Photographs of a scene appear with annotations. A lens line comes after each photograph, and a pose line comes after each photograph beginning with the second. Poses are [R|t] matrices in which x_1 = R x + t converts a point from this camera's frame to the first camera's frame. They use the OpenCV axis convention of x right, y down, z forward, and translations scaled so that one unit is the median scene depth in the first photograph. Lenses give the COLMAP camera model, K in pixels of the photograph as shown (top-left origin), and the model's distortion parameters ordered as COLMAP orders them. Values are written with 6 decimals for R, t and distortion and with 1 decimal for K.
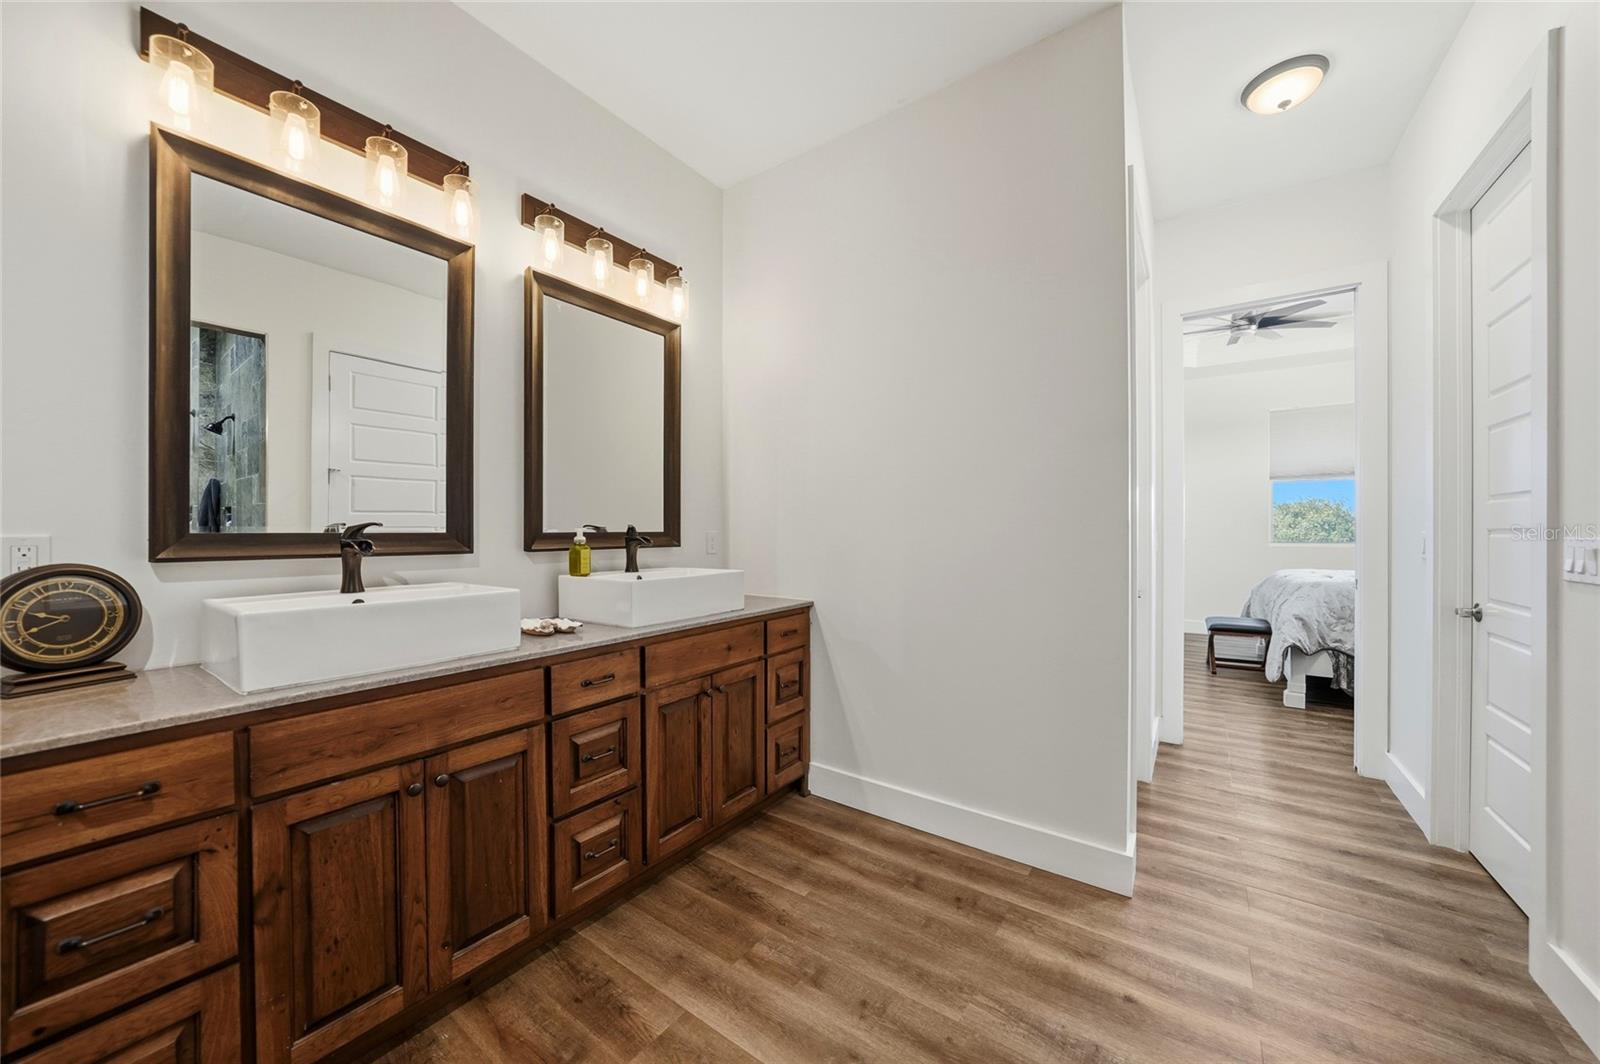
lens RADIAL K [[559.7, 0, 803.3], [0, 559.7, 525.1], [0, 0, 1]] dist [-0.025188, 0.006487]
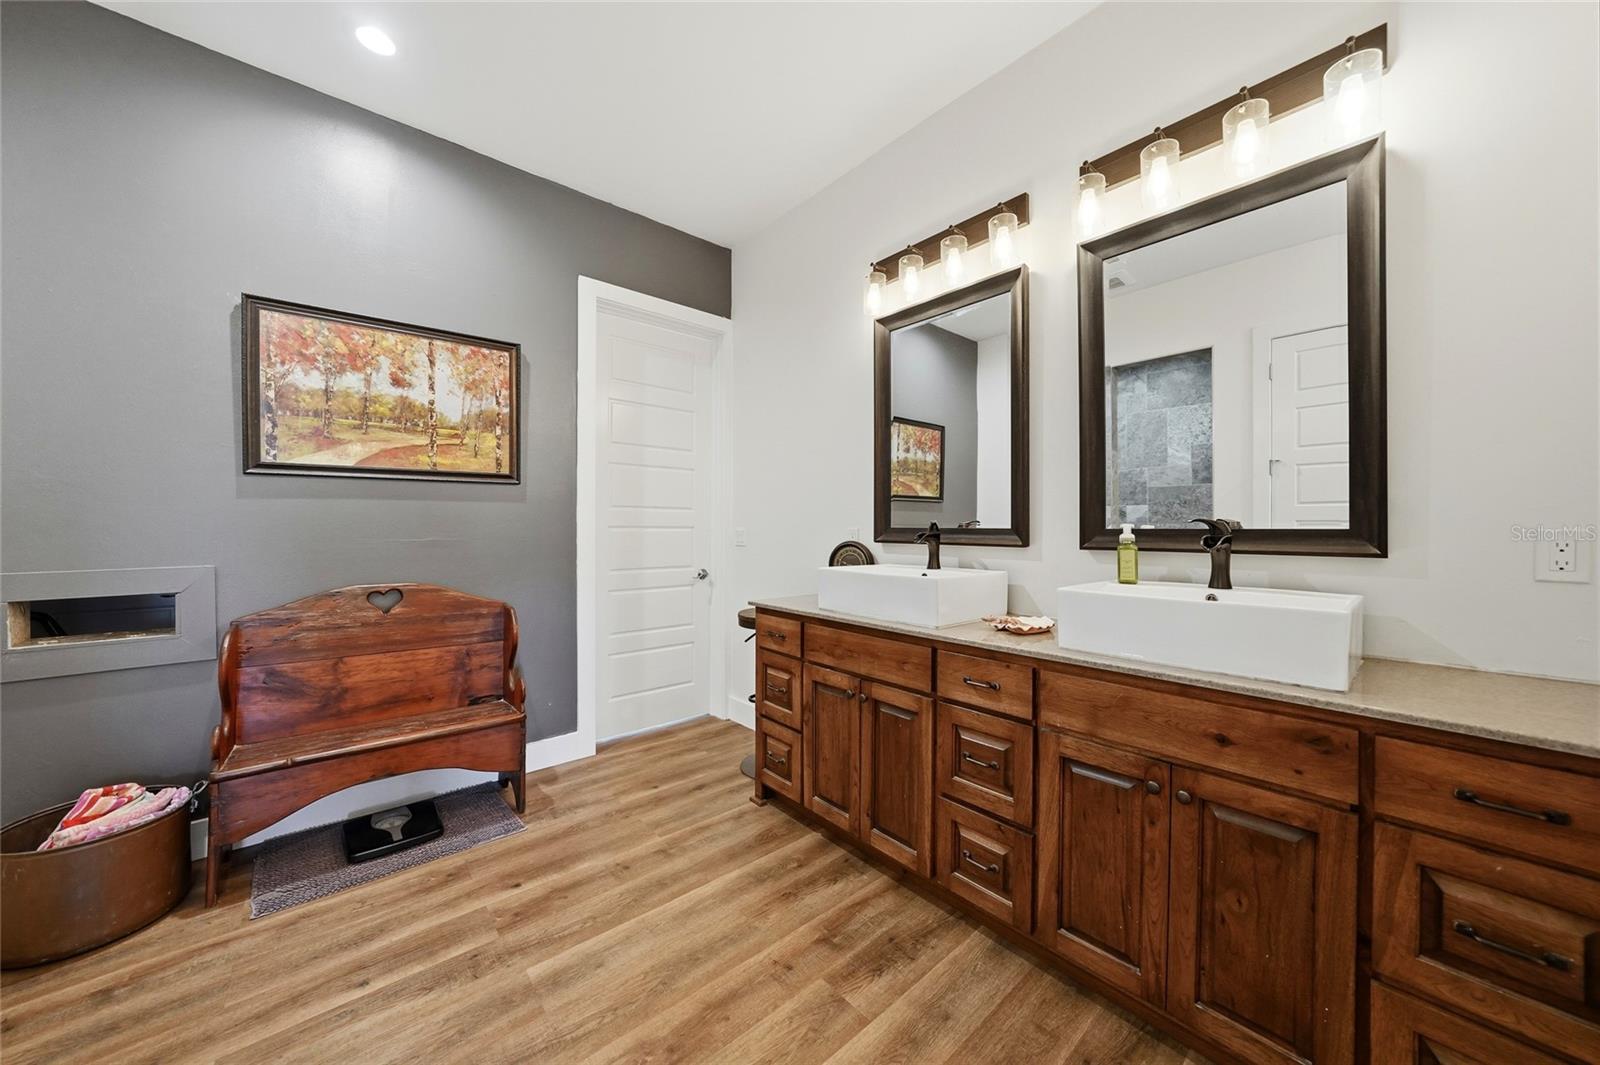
lens RADIAL K [[562.9, 0, 801.1], [0, 562.9, 526.1], [0, 0, 1]] dist [-0.001488, -0.000029]
pose [[-0.228565, 0.001861, -0.973527, 0.624622], [0.009855, 0.999951, -0.000402, 0.005529], [0.973479, -0.009686, -0.228573, 0.893478]]
